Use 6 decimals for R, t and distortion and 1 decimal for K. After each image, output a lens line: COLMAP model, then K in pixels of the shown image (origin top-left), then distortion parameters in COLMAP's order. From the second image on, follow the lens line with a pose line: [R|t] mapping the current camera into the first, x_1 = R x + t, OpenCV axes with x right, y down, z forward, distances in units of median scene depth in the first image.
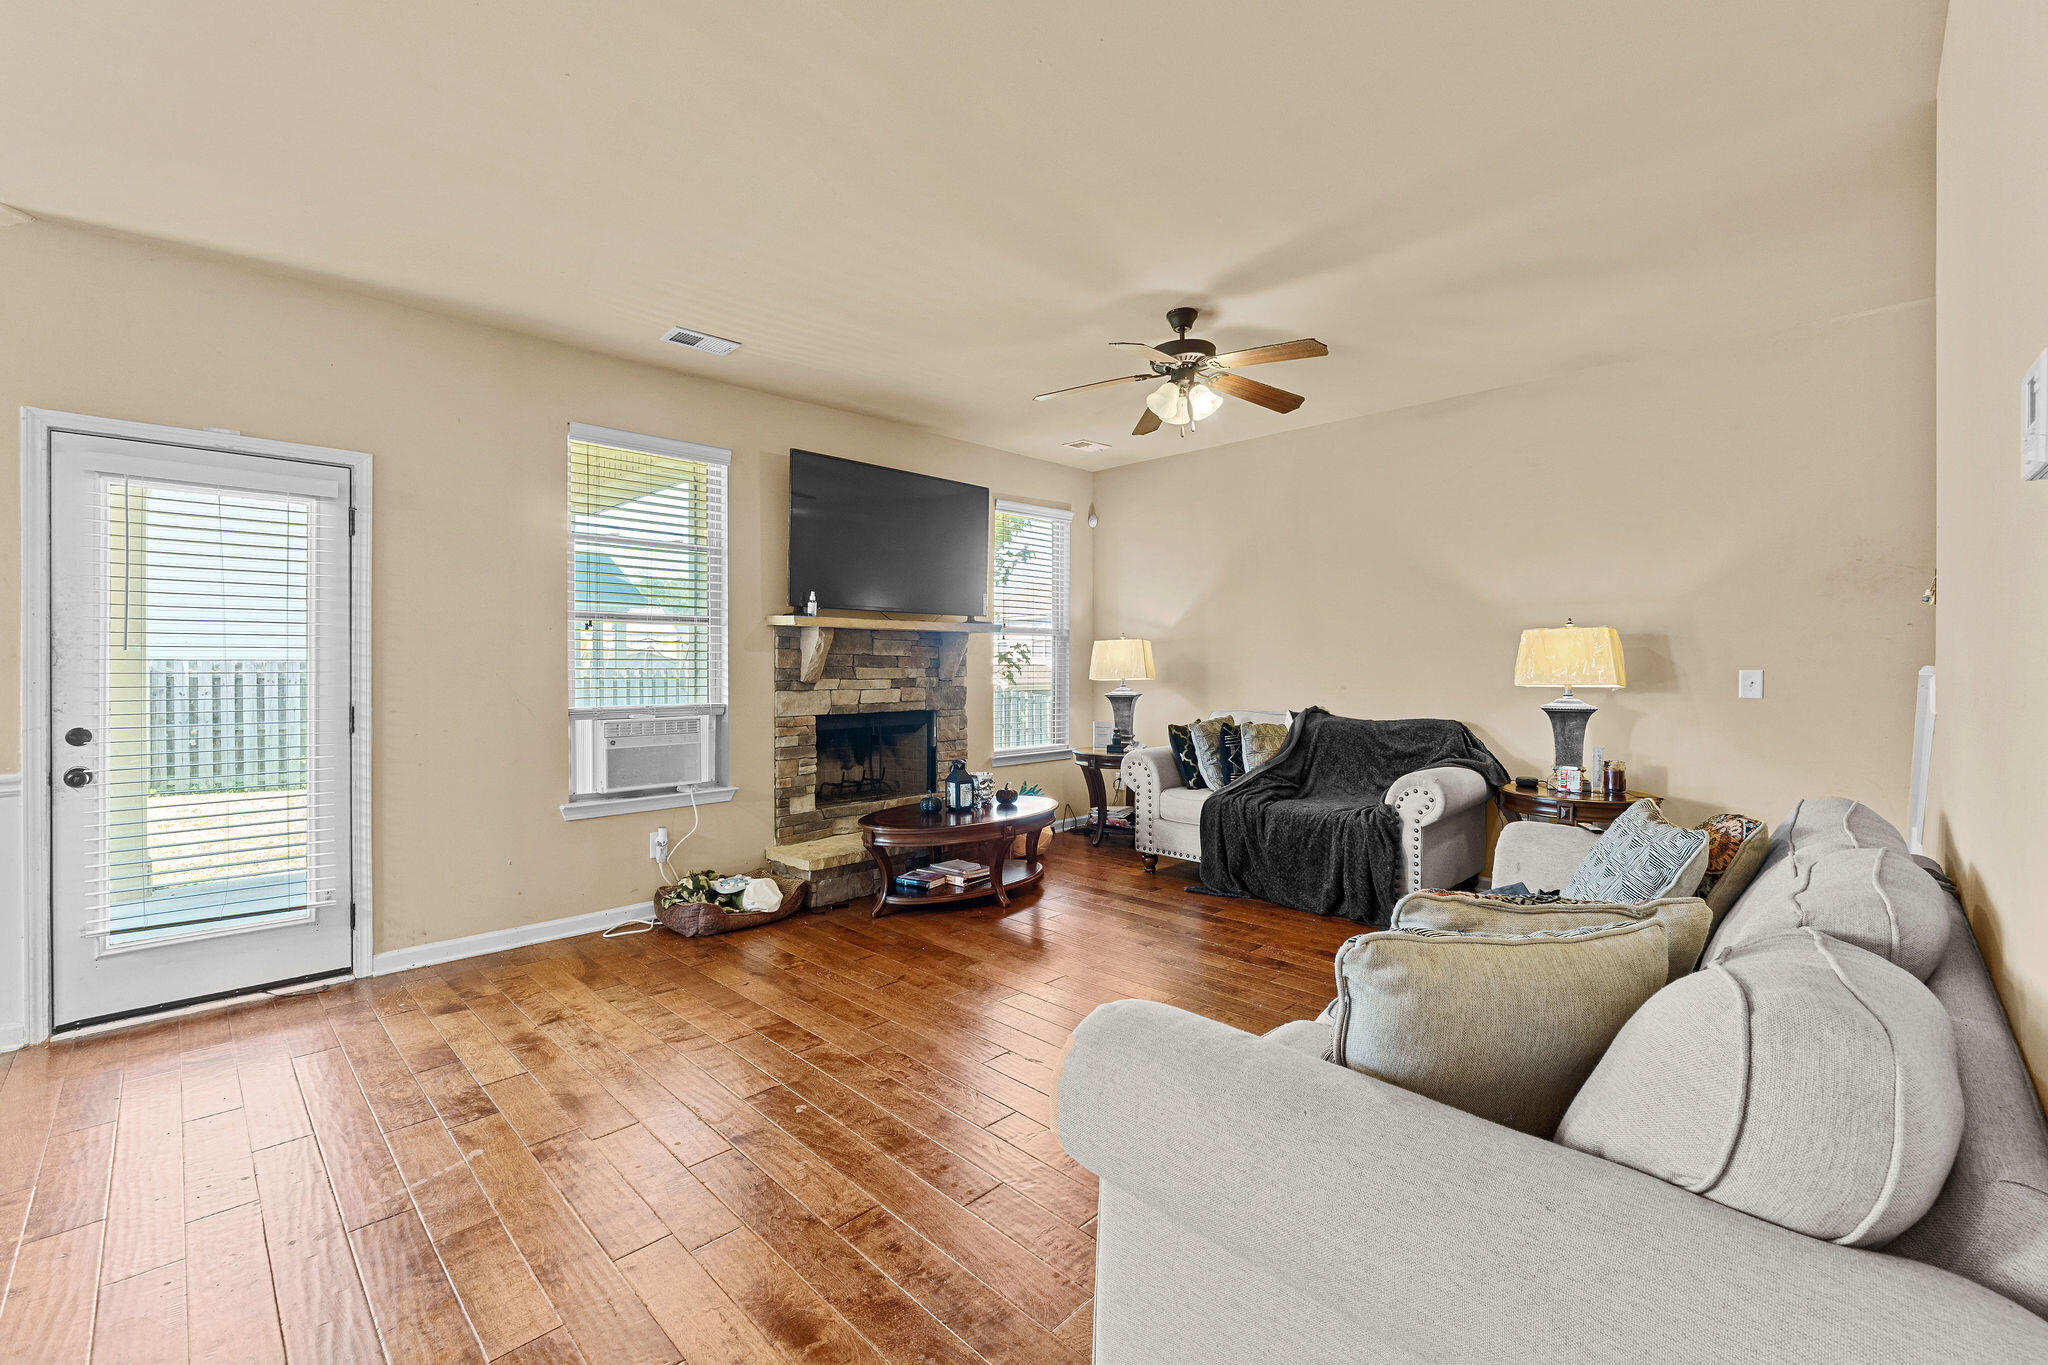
lens RADIAL K [[871.7, 0, 1026.5], [0, 871.7, 651.9], [0, 0, 1]] dist [-0.003551, -0.000307]
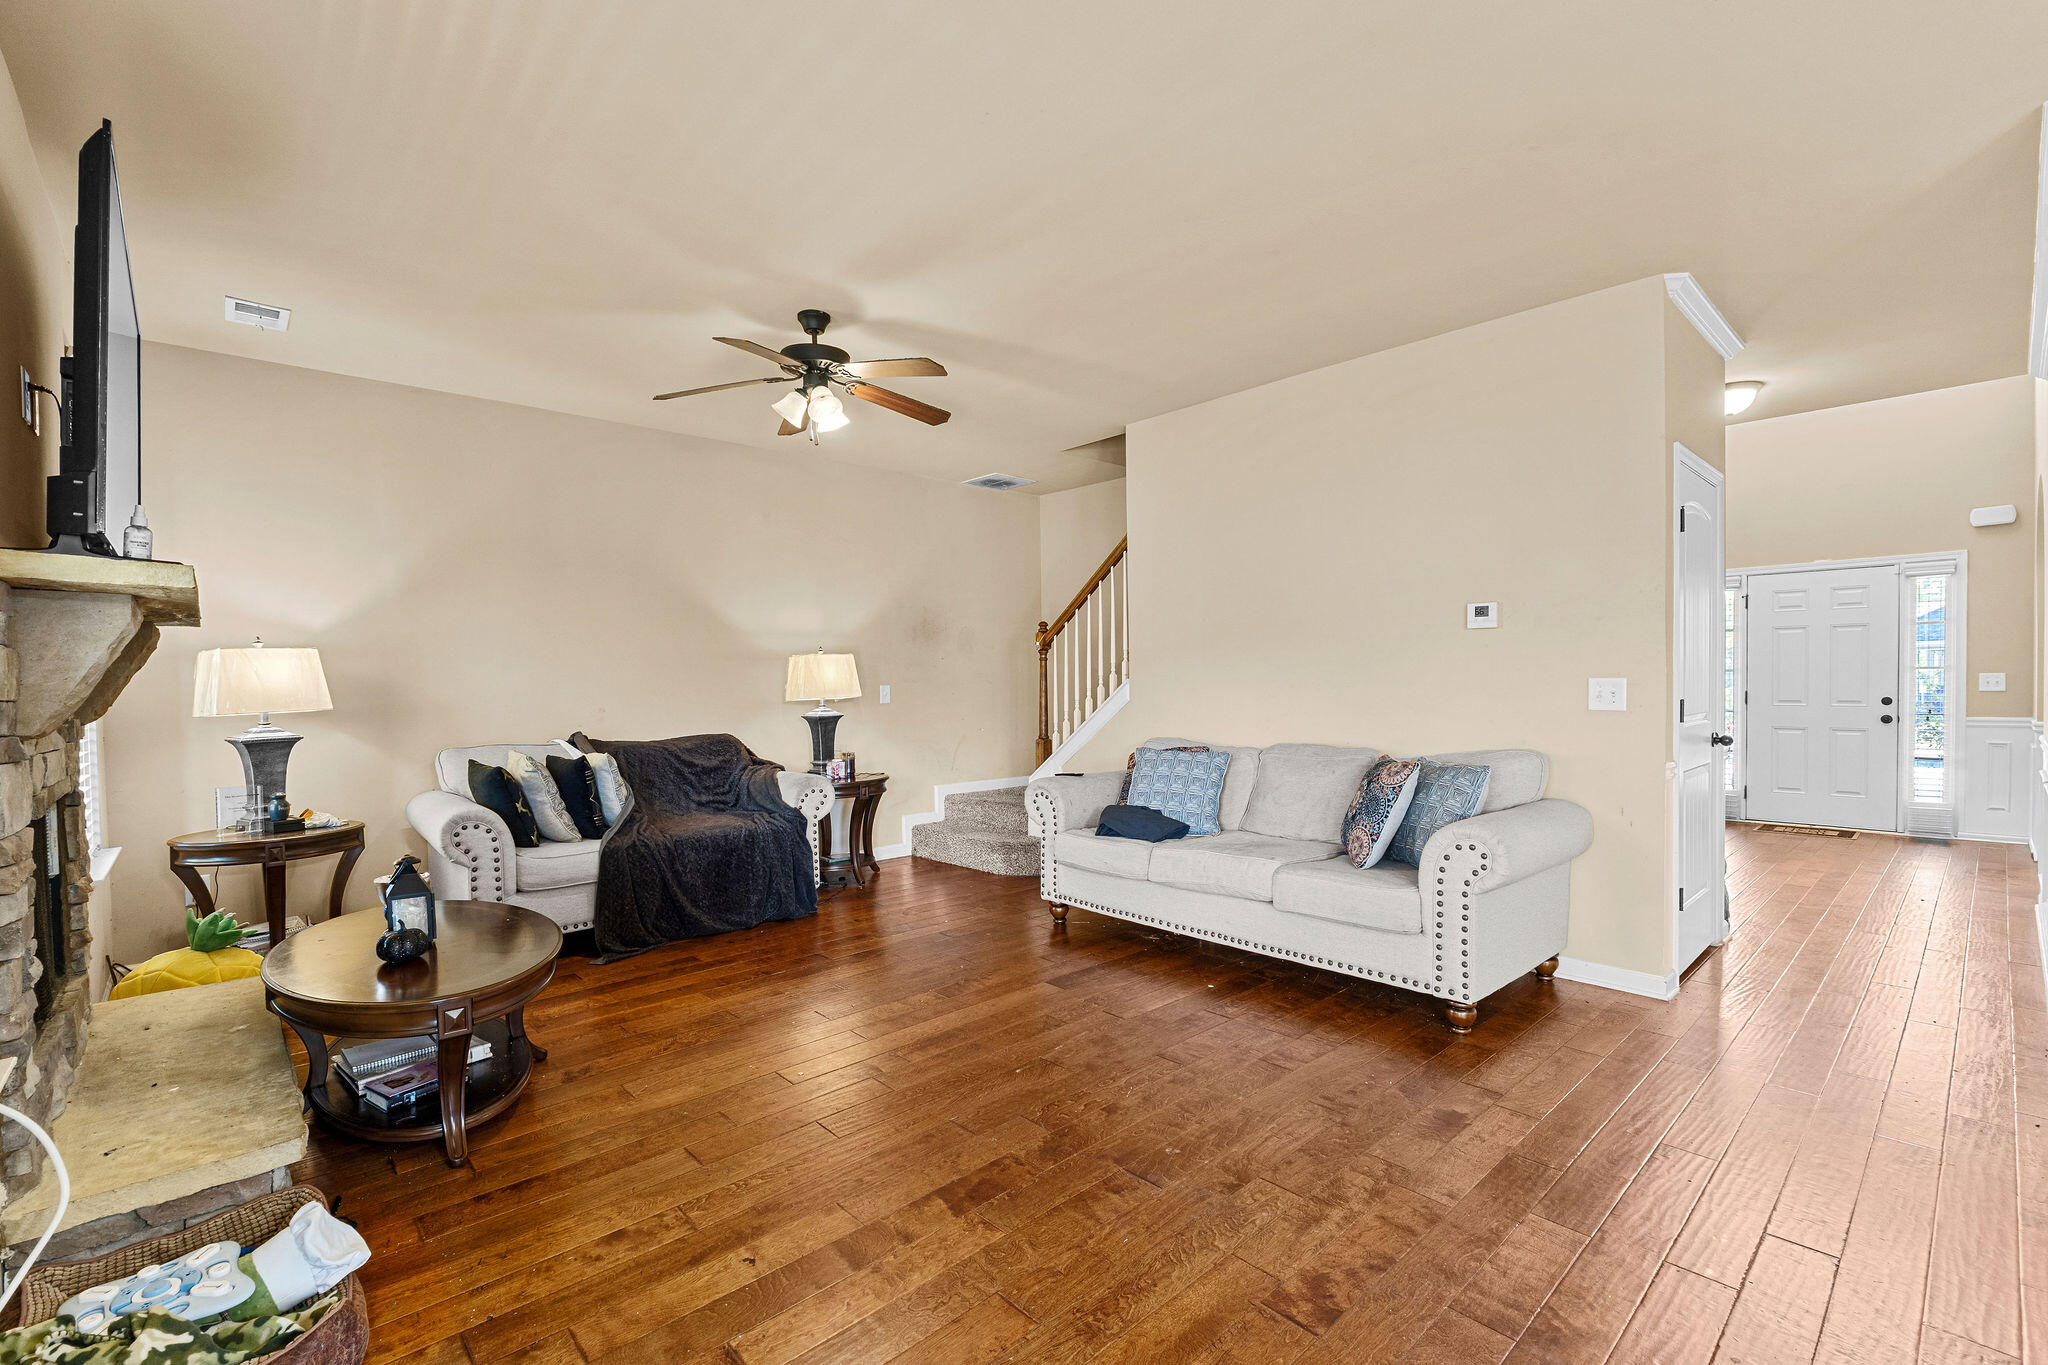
lens RADIAL K [[893.9, 0, 1024.0], [0, 893.9, 682.5], [0, 0, 1]] dist [-0.001438, -0.000401]
pose [[0.038003, -0.000909, 0.999277, -0.672650], [-0.005058, 0.999987, 0.001102, 0.010800], [-0.999265, -0.005096, 0.037998, 0.617466]]
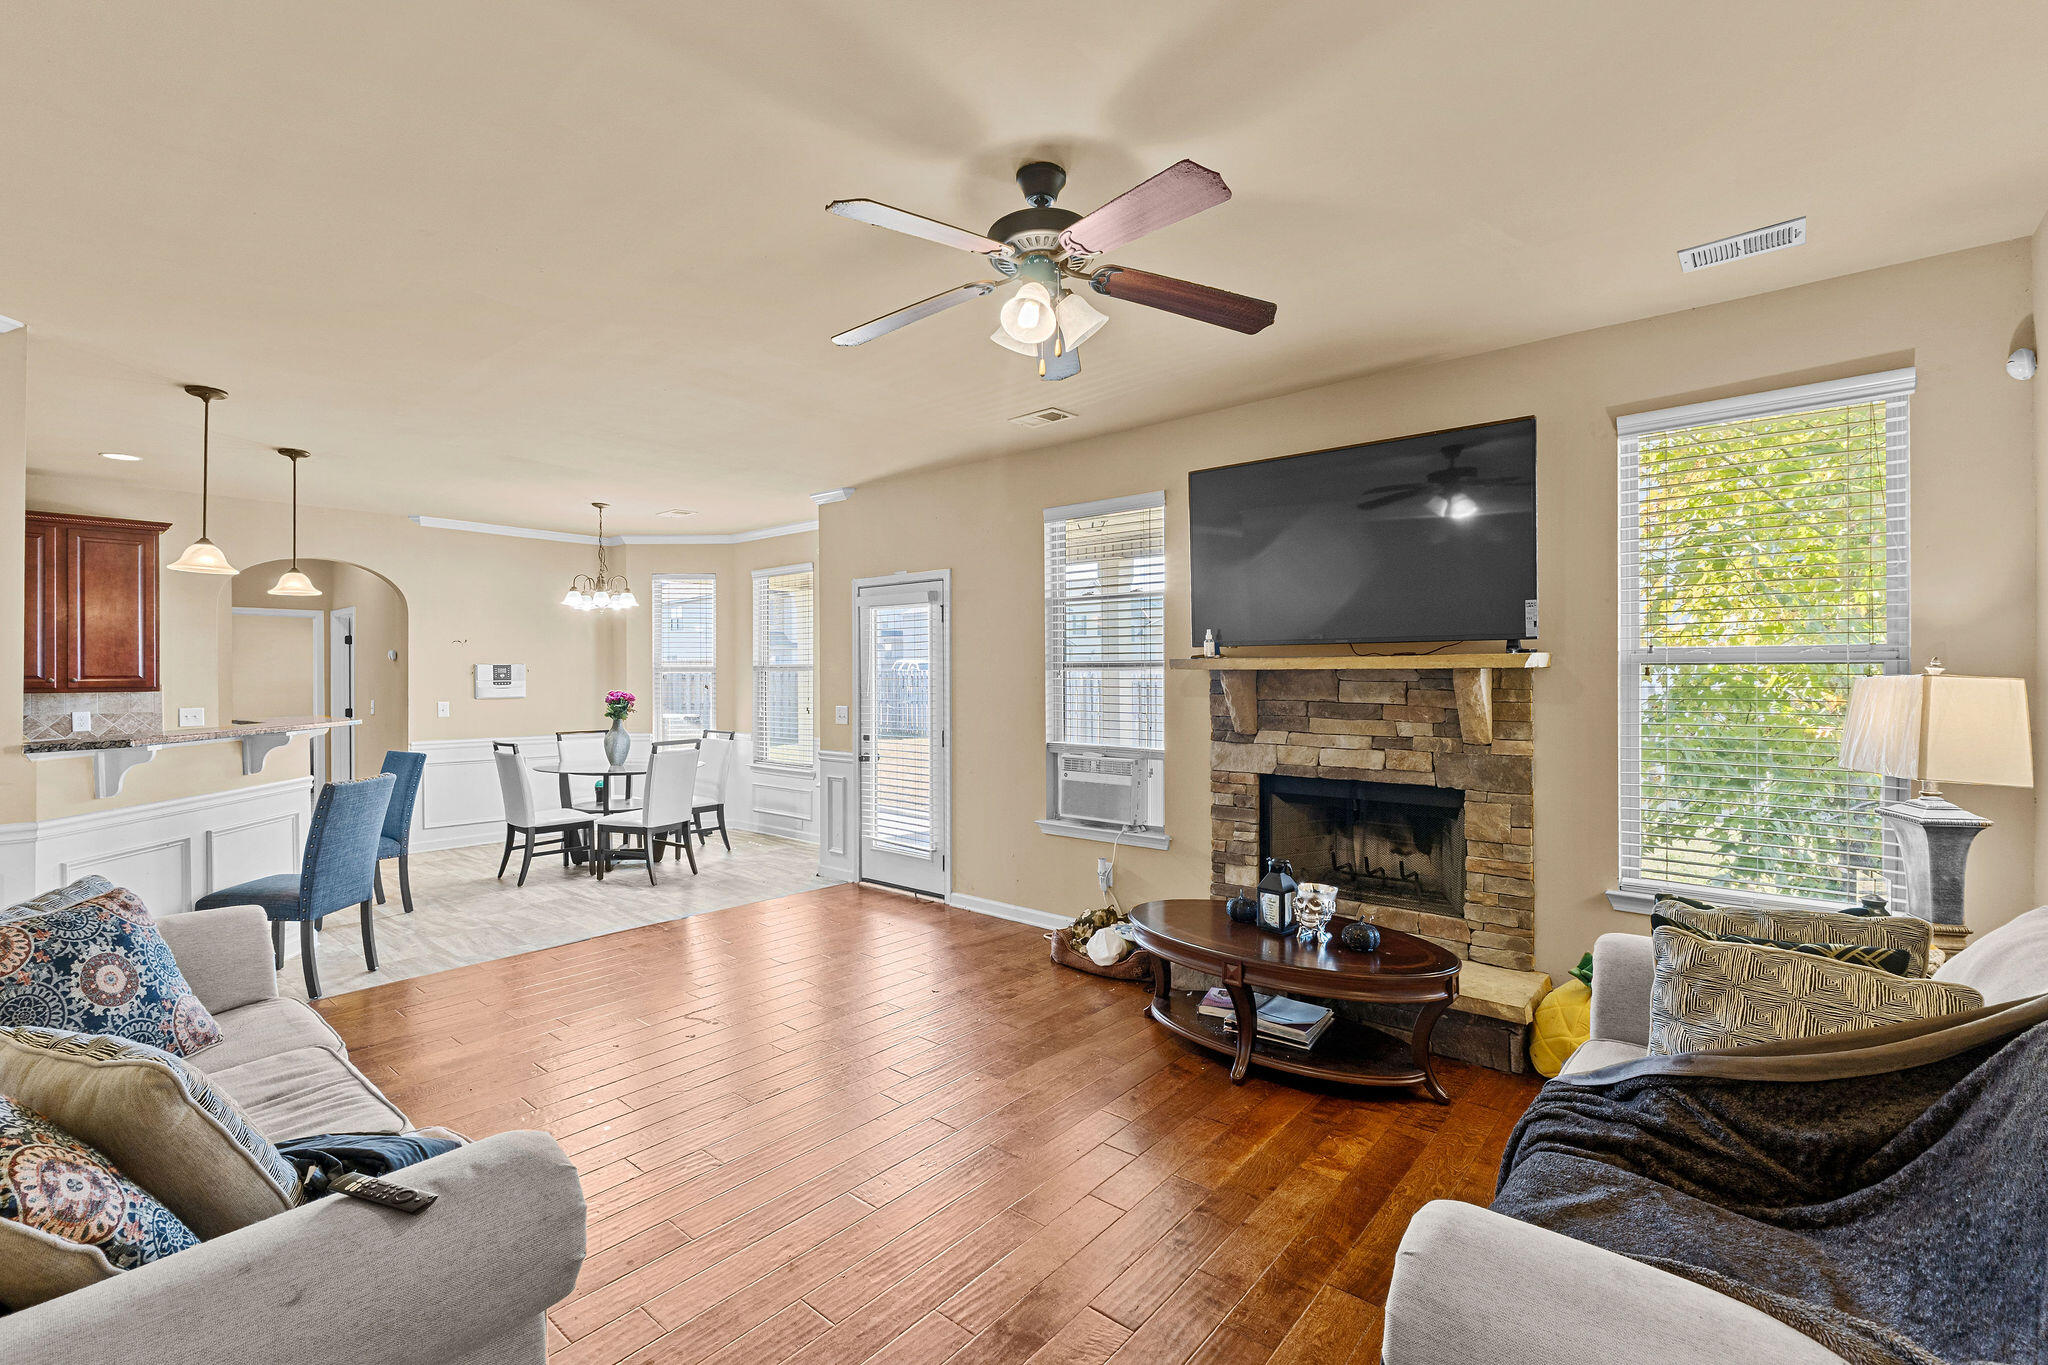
lens RADIAL K [[884.7, 0, 955.5], [0, 884.7, 669.0], [0, 0, 1]] dist [-0.001011, -0.000036]
pose [[0.049580, -0.006397, -0.998750, 0.672067], [0.020351, 0.999778, -0.005393, -0.032529], [0.998563, -0.020059, 0.049699, 0.763136]]
